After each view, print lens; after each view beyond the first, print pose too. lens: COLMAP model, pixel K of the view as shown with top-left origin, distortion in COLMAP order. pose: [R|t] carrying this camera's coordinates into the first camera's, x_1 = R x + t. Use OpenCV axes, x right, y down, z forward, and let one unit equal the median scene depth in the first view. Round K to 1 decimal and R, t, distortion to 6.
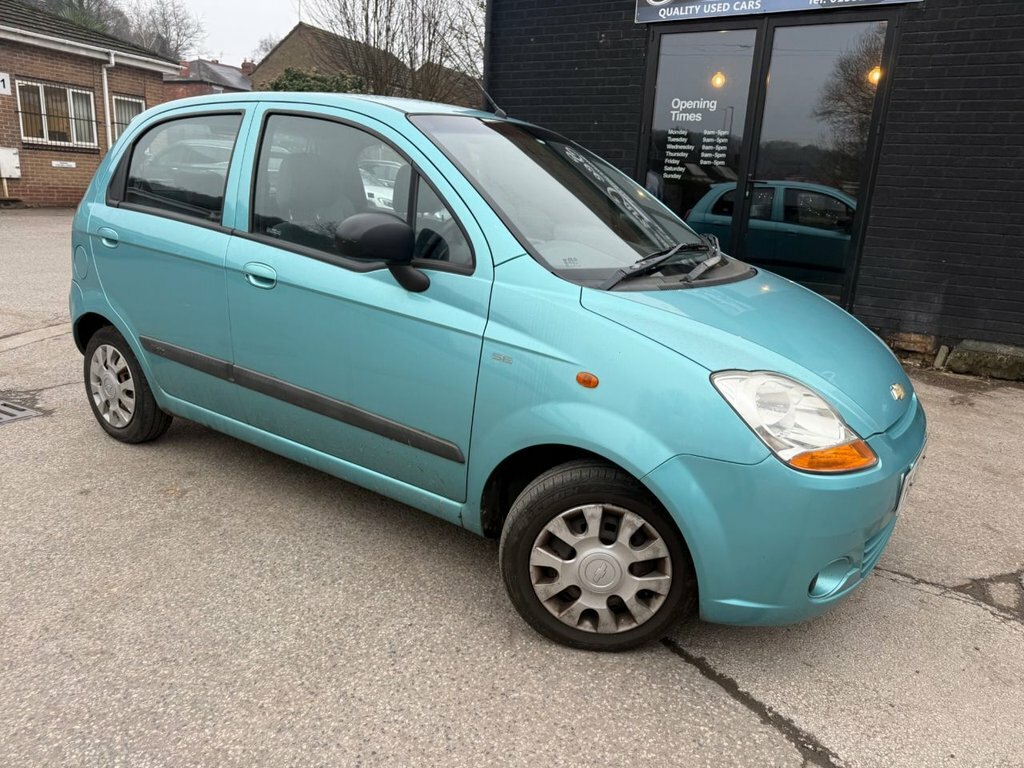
lens RADIAL K [[728.0, 0, 517.3], [0, 728.0, 388.5], [0, 0, 1]] dist [0.010308, -0.012668]
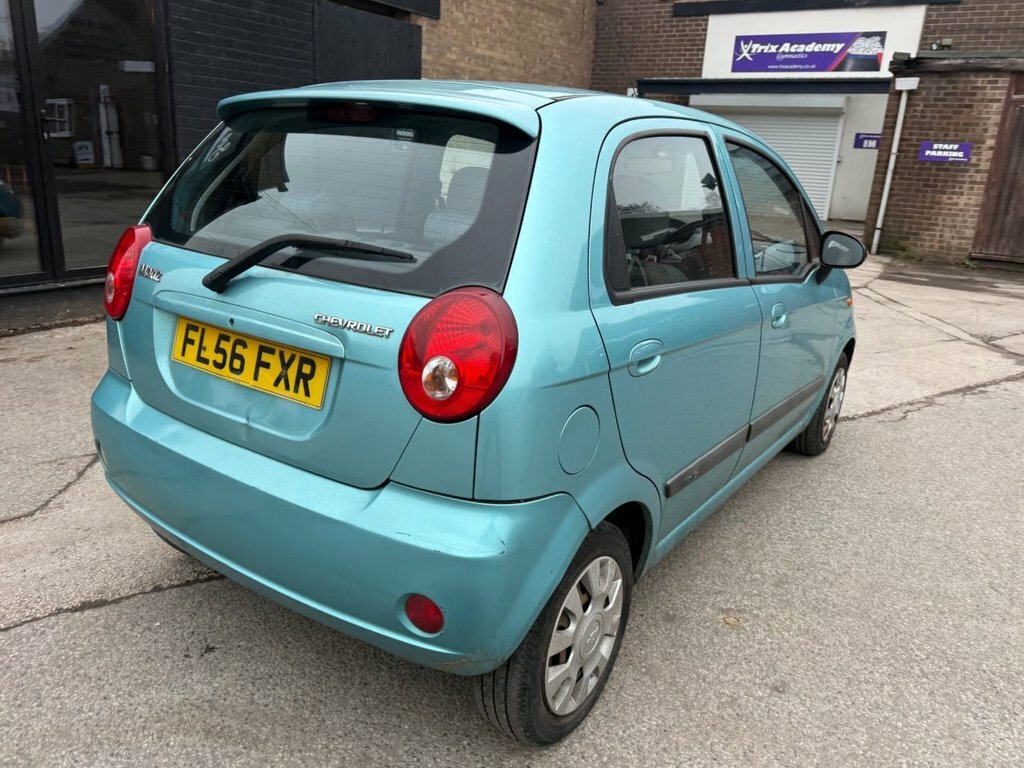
lens RADIAL K [[753.4, 0, 518.0], [0, 753.4, 381.1], [0, 0, 1]] dist [0.020382, -0.024406]
pose [[-0.002859, -0.341009, 0.940056, -1.331951], [0.209221, 0.919050, 0.334025, -0.484630], [-0.977864, 0.197634, 0.068719, 1.285670]]
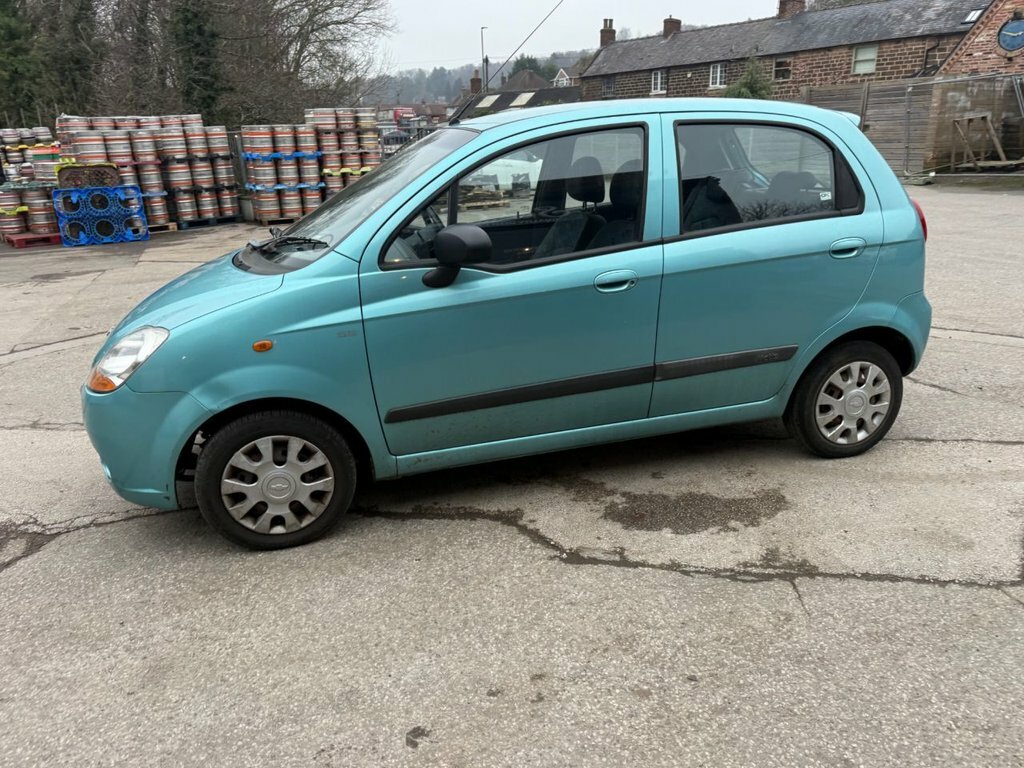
lens RADIAL K [[753.4, 0, 516.8], [0, 753.4, 388.1], [0, 0, 1]] dist [0.020382, -0.024406]
pose [[-0.631241, 0.213807, -0.745534, 0.965740], [-0.205512, 0.880782, 0.426601, -0.579127], [0.747863, 0.422504, -0.512046, 2.016667]]
